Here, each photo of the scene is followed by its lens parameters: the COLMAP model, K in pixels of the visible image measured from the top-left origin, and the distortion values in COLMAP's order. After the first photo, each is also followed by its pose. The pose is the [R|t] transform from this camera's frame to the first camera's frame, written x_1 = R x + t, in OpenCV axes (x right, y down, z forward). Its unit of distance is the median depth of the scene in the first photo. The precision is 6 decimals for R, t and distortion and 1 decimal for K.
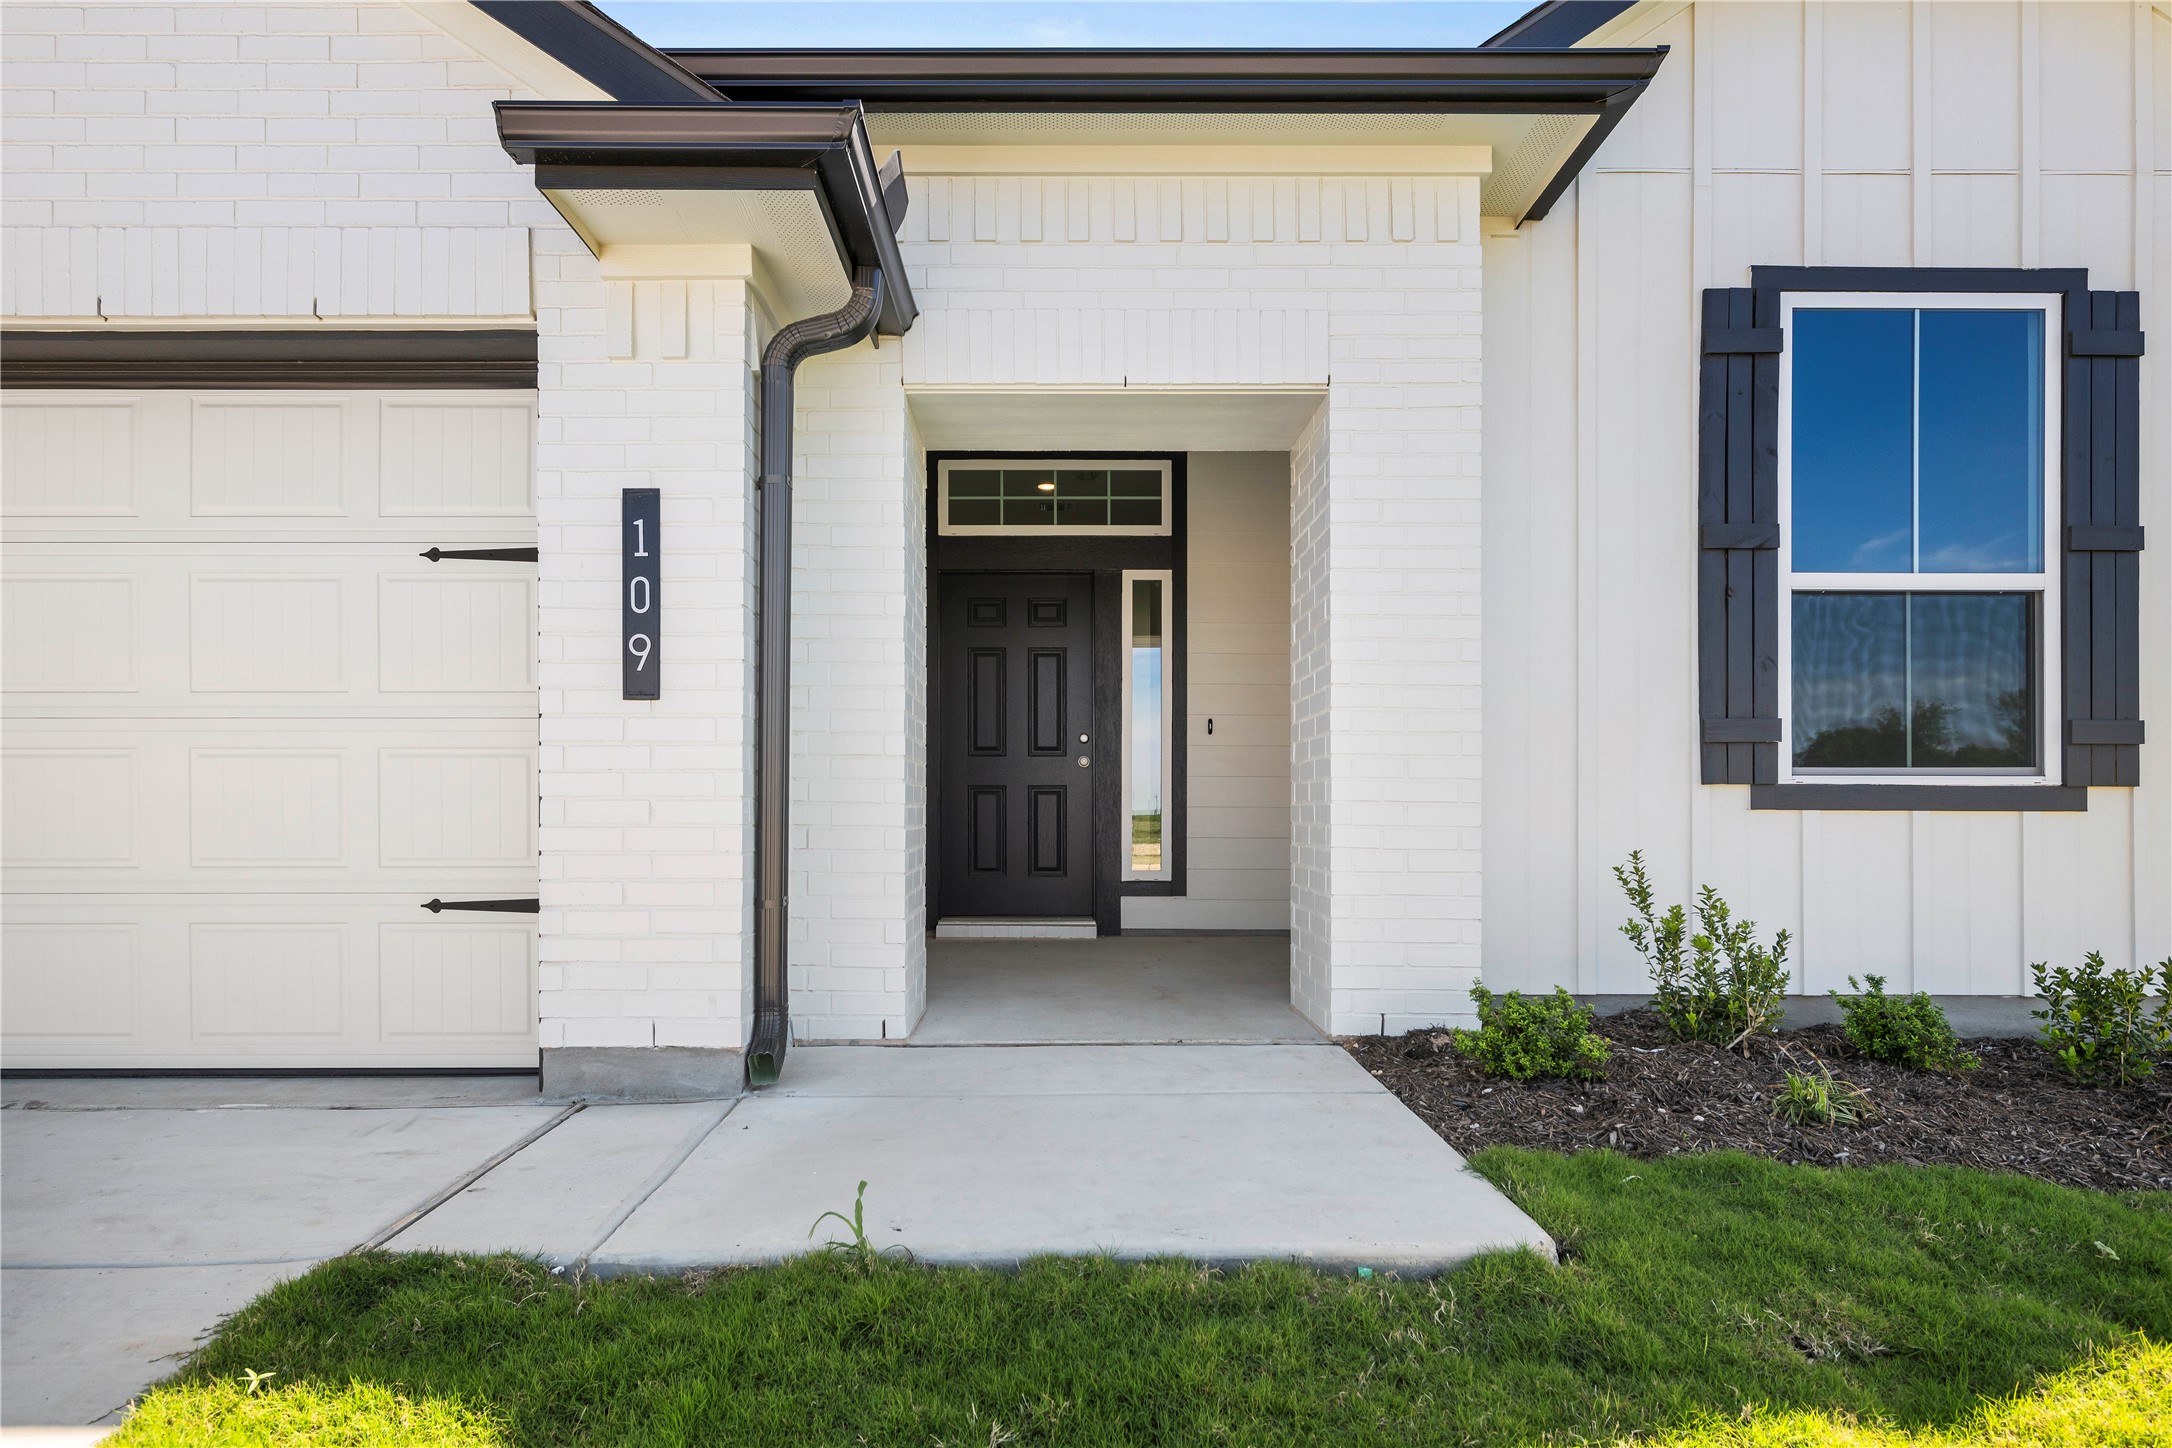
lens RADIAL K [[1195.2, 0, 1085.3], [0, 1195.2, 814.1], [0, 0, 1]] dist [-0.000719, 0.000076]
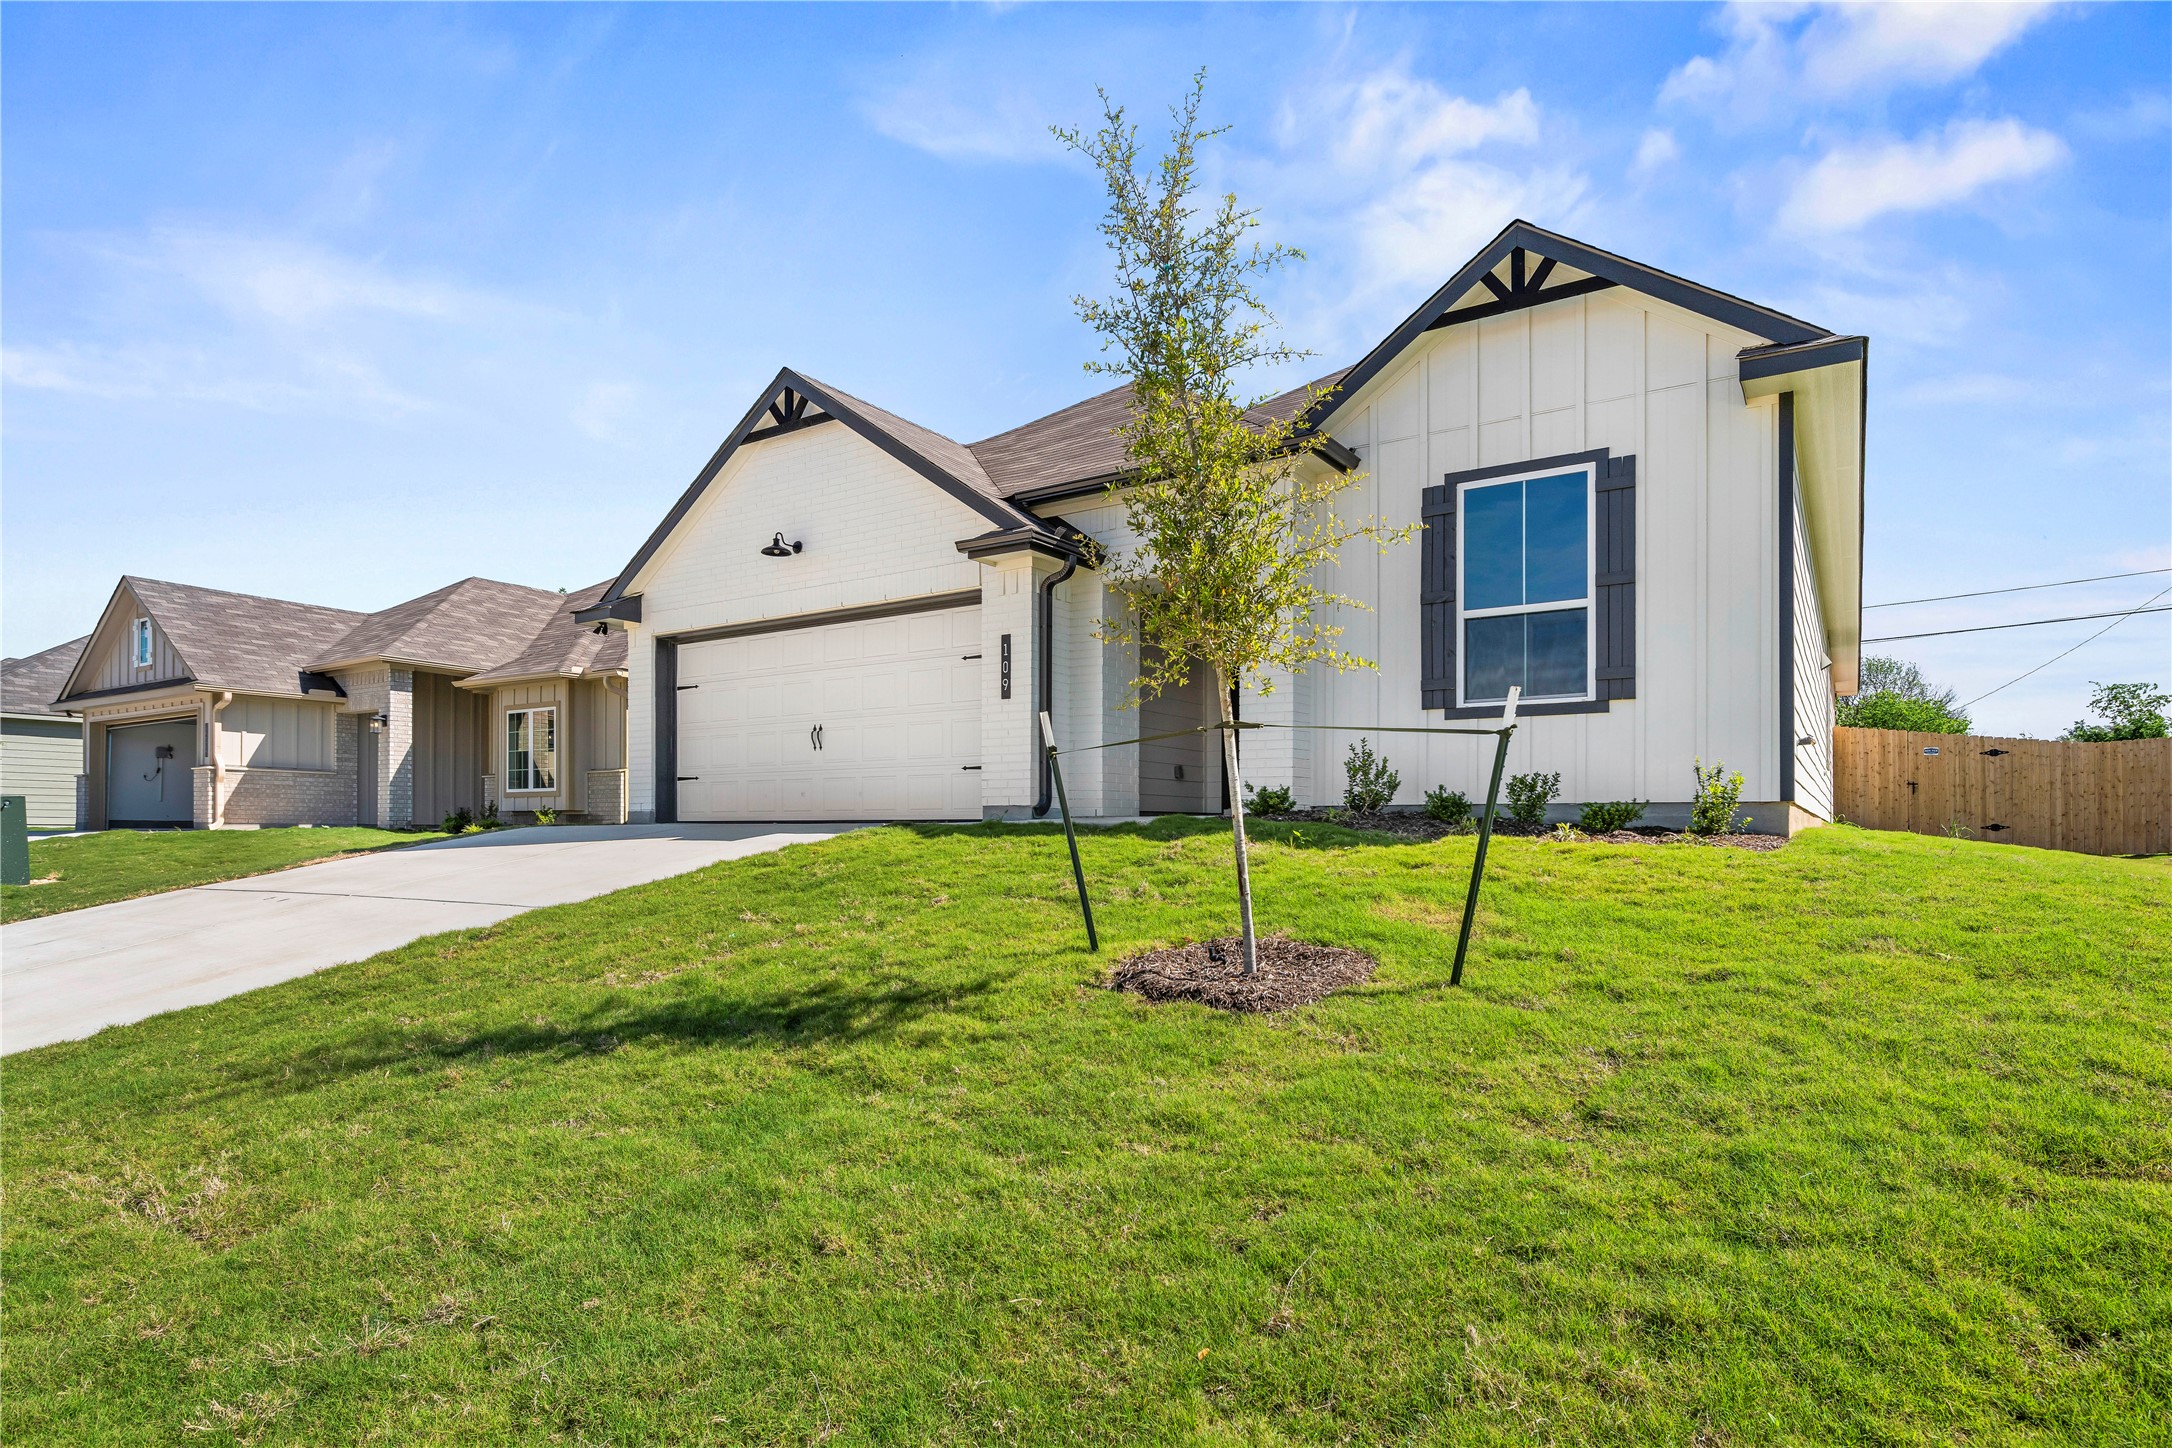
lens RADIAL K [[1195.2, 0, 1085.3], [0, 1195.2, 814.1], [0, 0, 1]] dist [-0.000719, 0.000076]
pose [[0.823163, -0.006880, -0.567763, 1.260769], [-0.001269, 0.999902, -0.013955, 0.200883], [0.567803, 0.012207, 0.823074, -1.186784]]
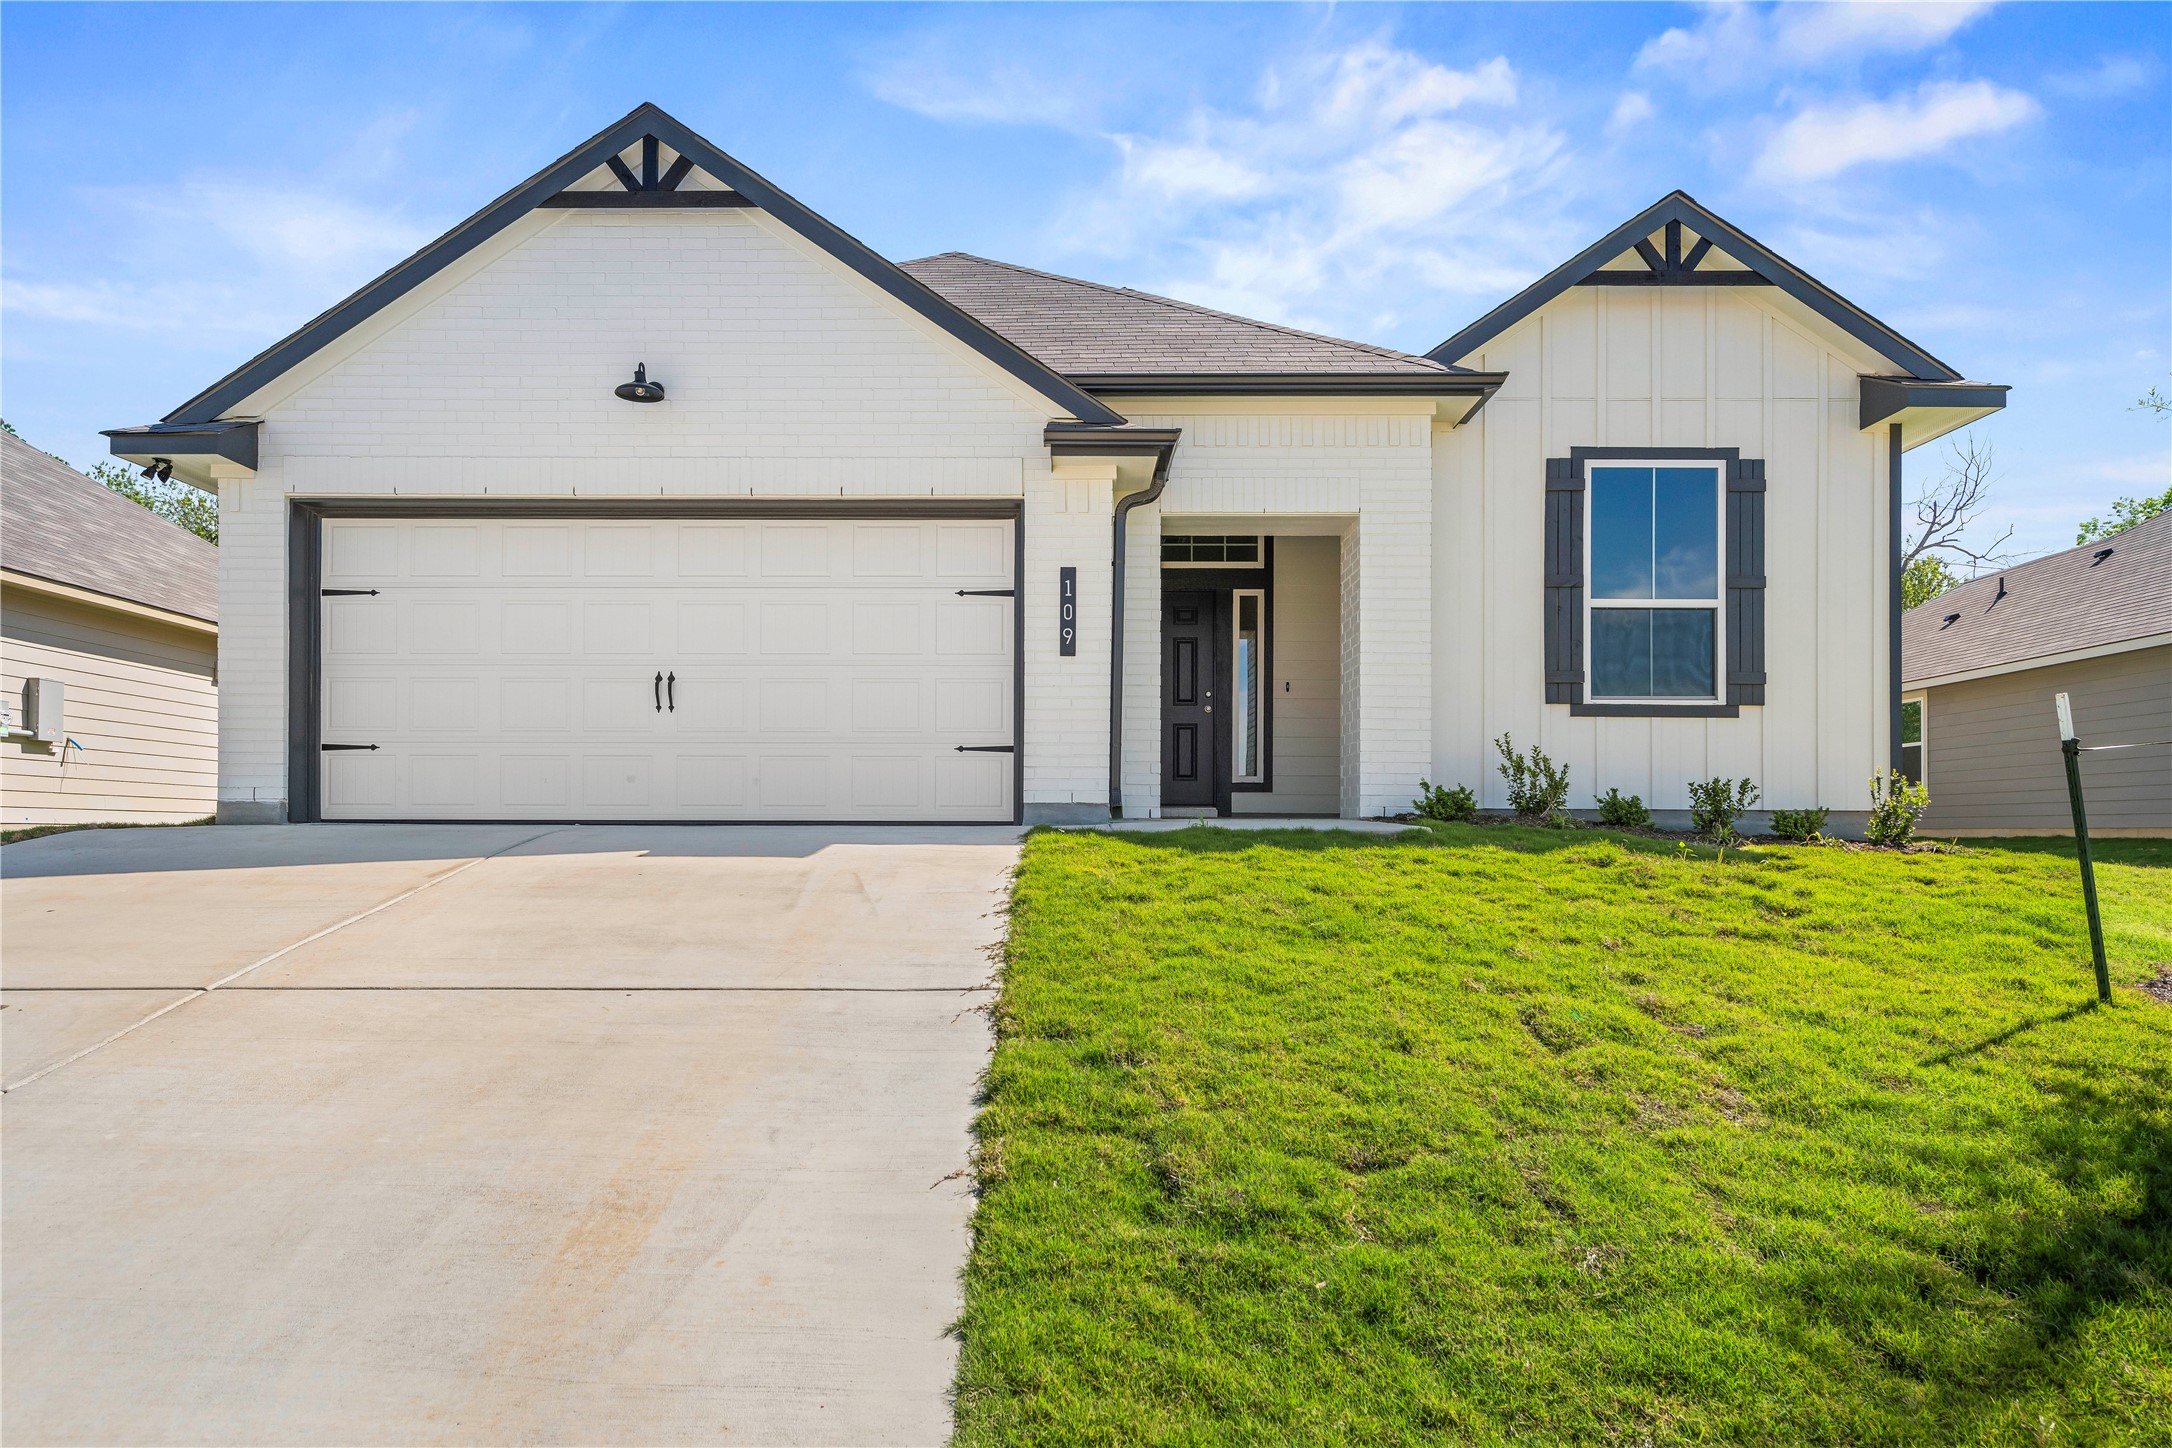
lens RADIAL K [[1309.2, 0, 1083.4], [0, 1309.2, 811.6], [0, 0, 1]] dist [0.000286, 0.001787]
pose [[0.999895, 0.003616, -0.014014, -0.230306], [-0.003785, 0.999920, -0.012048, 0.185562], [0.013969, 0.012099, 0.999829, -1.210823]]
